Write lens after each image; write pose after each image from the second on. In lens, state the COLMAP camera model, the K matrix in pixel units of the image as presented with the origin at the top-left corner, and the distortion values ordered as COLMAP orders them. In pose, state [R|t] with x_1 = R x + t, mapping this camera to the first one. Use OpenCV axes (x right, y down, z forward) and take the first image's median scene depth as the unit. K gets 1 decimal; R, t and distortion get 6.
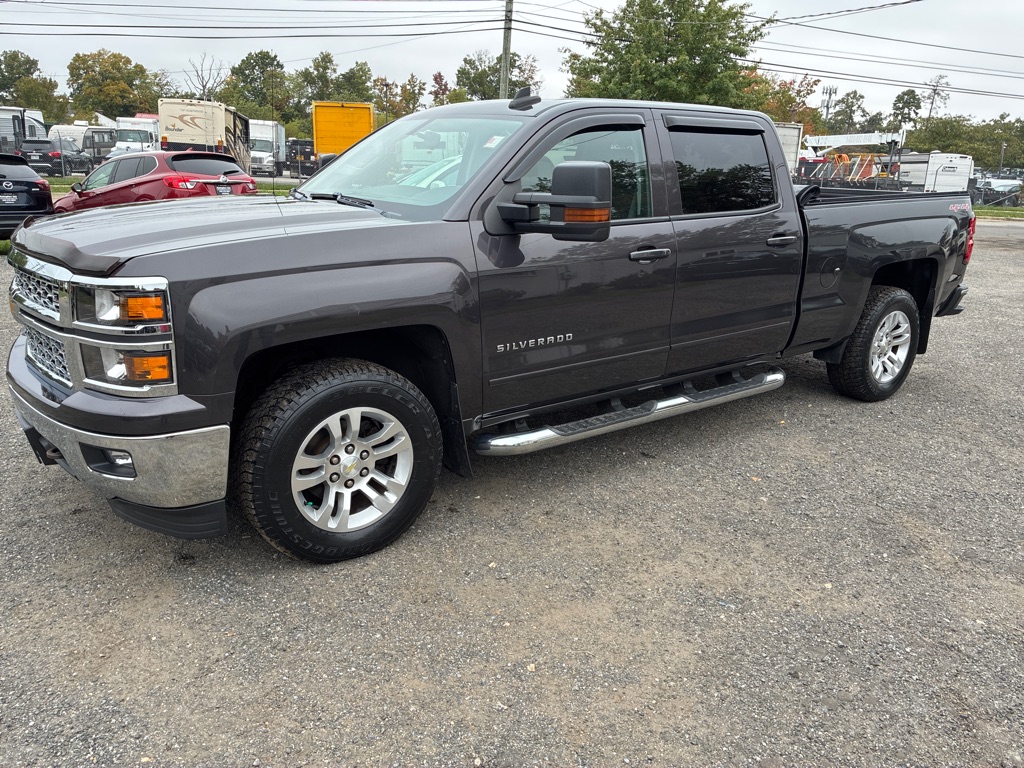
lens RADIAL K [[773.3, 0, 513.0], [0, 773.3, 365.1], [0, 0, 1]] dist [0.054200, -0.075000]
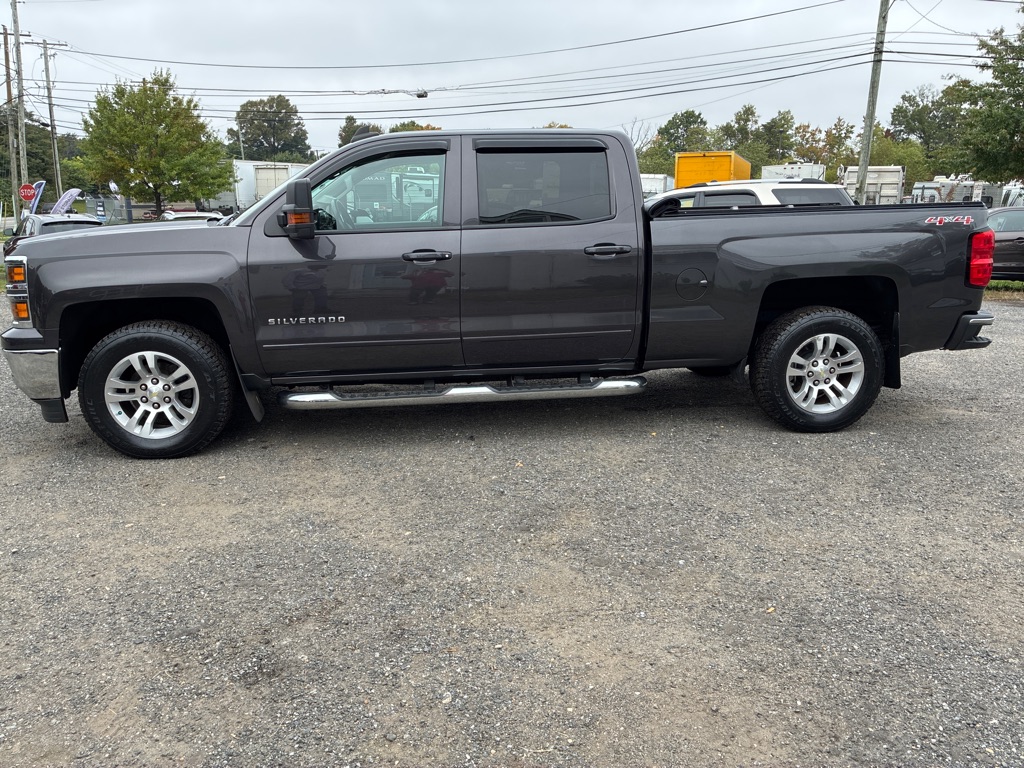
lens RADIAL K [[773.3, 0, 513.0], [0, 773.3, 365.1], [0, 0, 1]] dist [0.054200, -0.075000]
pose [[0.862313, 0.068058, -0.501781, 0.098653], [-0.099648, 0.994358, -0.036377, 0.005770], [0.496474, 0.081370, 0.864229, 0.006426]]
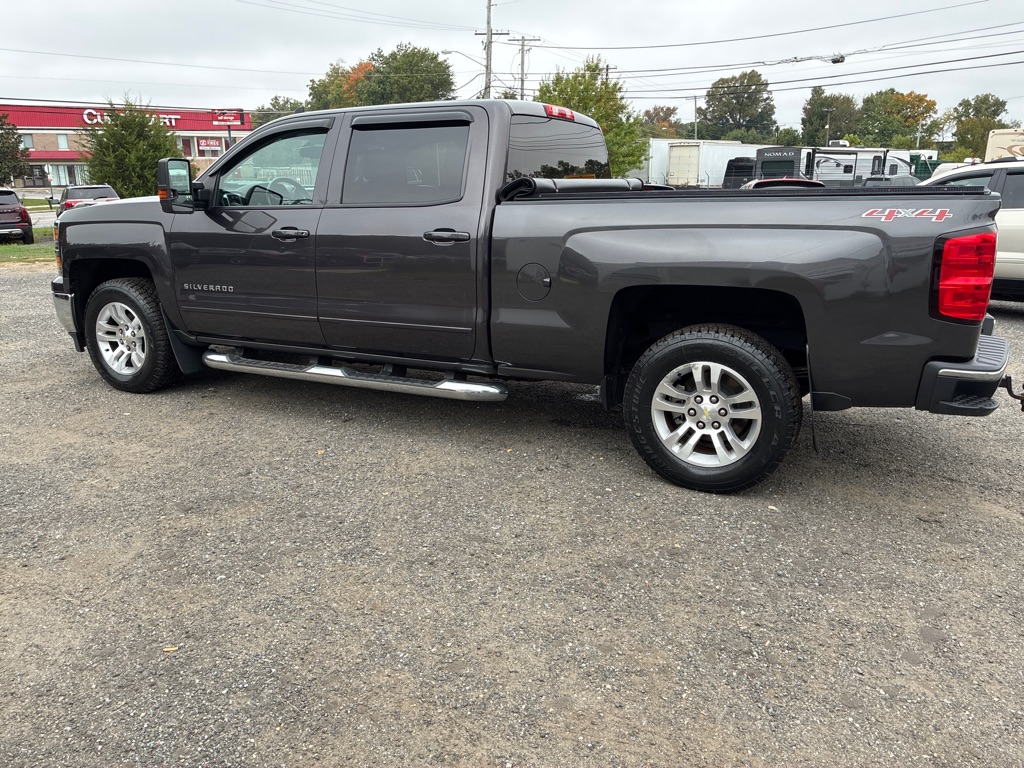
lens RADIAL K [[773.3, 0, 513.0], [0, 773.3, 365.1], [0, 0, 1]] dist [0.054200, -0.075000]
pose [[0.446457, 0.175592, -0.877408, 0.157616], [-0.219005, 0.972177, 0.083120, -0.013385], [0.867591, 0.155047, 0.472490, 0.084153]]
